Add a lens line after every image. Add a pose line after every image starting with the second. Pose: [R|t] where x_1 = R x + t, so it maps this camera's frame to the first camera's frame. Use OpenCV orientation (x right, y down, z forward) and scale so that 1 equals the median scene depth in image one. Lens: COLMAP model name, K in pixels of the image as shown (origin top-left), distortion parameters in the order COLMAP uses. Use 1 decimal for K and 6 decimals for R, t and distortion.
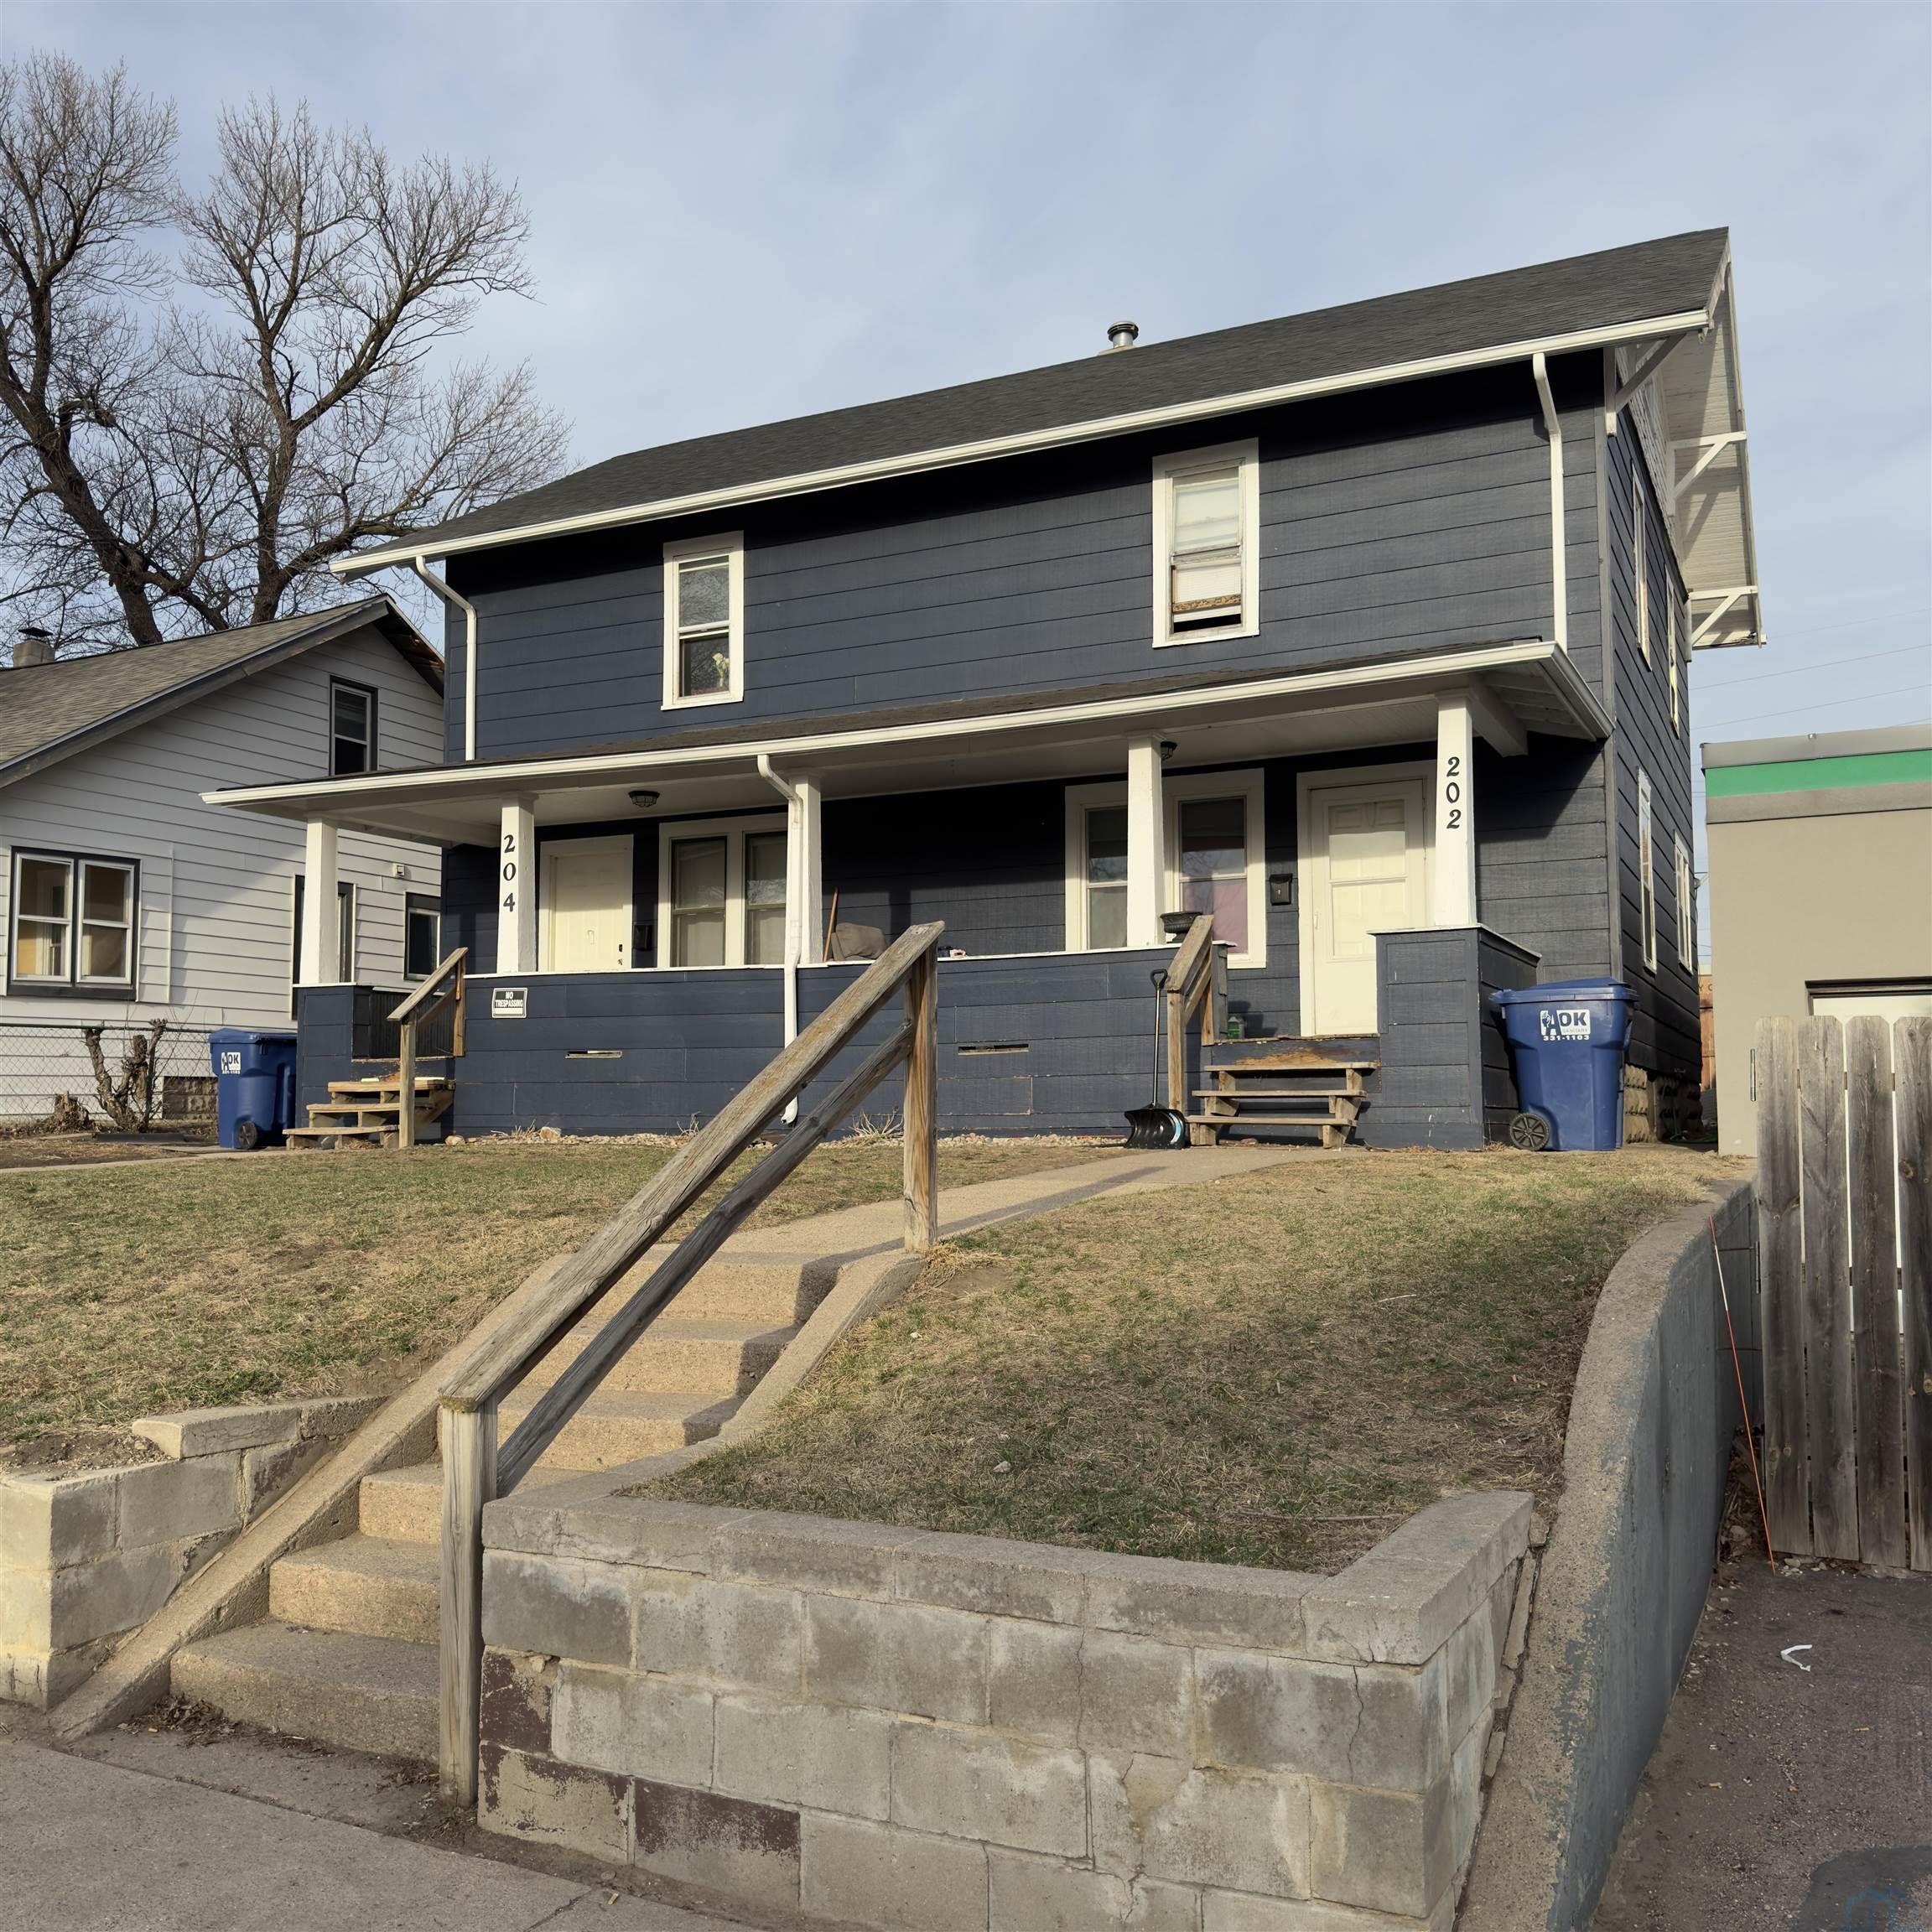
lens RADIAL K [[1775.4, 0, 927.9], [0, 1775.4, 964.5], [0, 0, 1]] dist [0.144314, -0.262711]
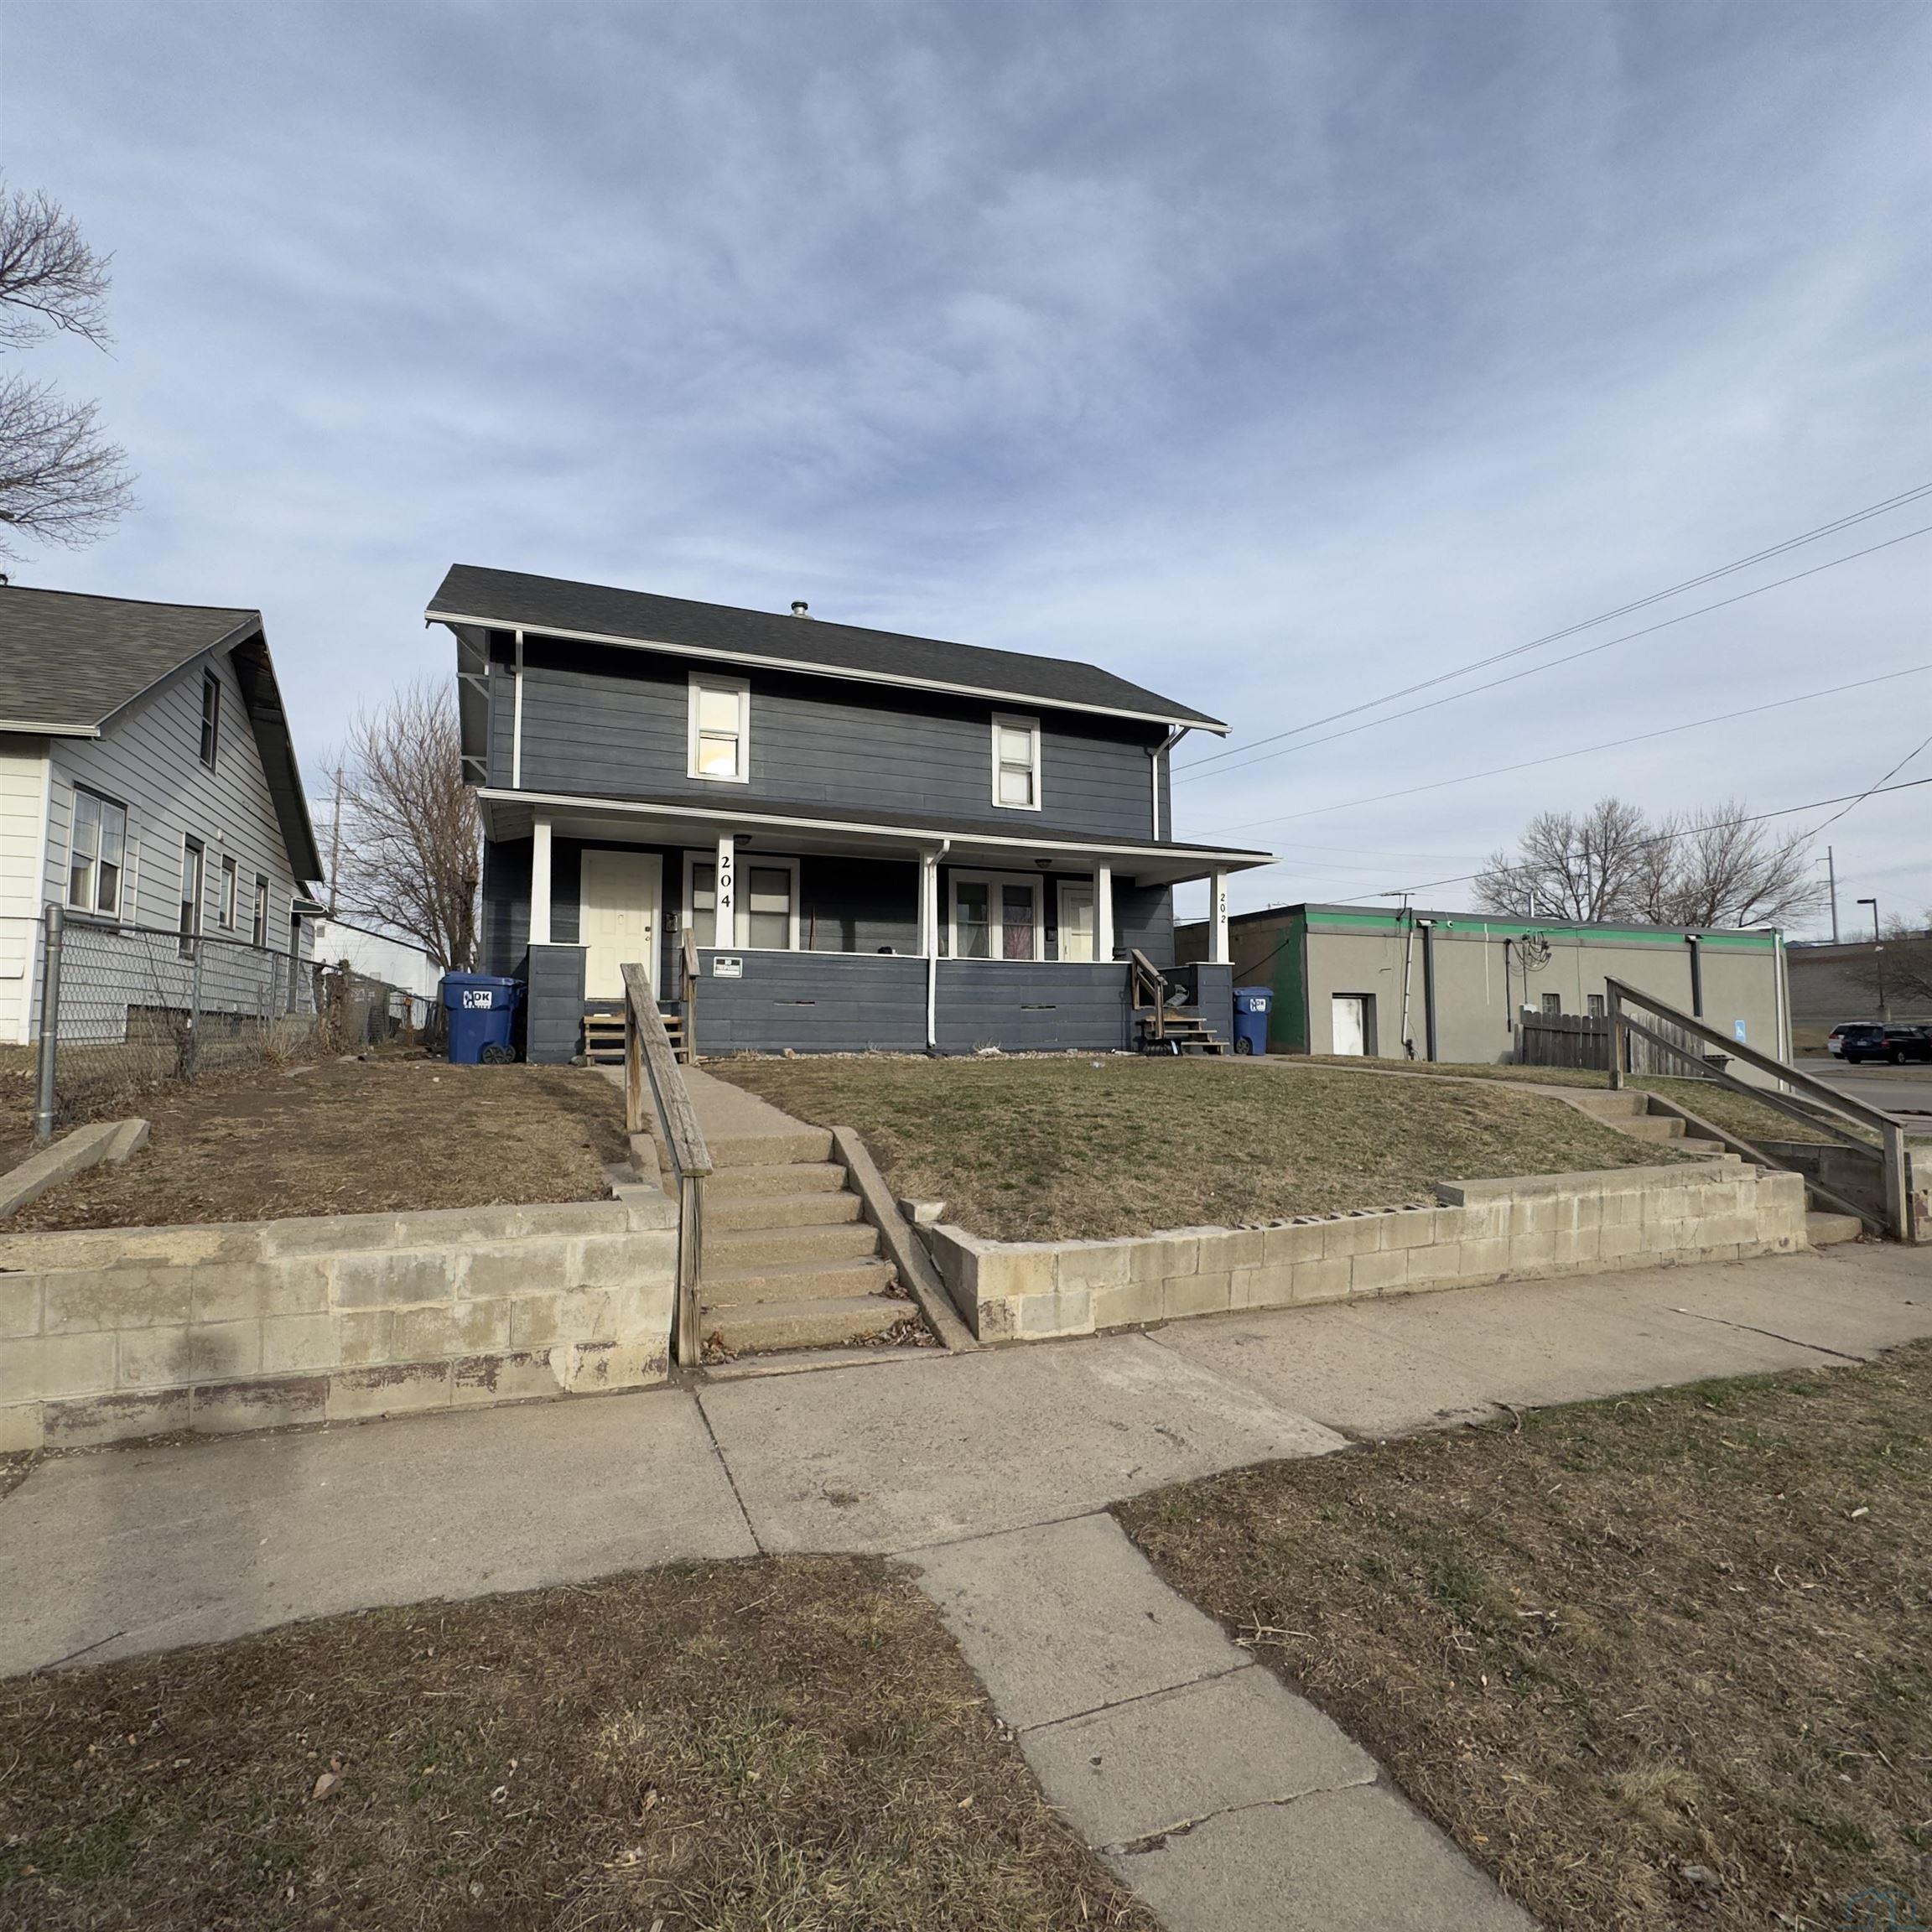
lens RADIAL K [[1019.8, 0, 935.4], [0, 1019.8, 957.4], [0, 0, 1]] dist [-0.002361, -0.001048]
pose [[0.652306, 0.059893, 0.755586, -0.767041], [-0.065363, 0.997604, -0.022649, 0.020926], [-0.755132, -0.034613, 0.654658, 0.295935]]
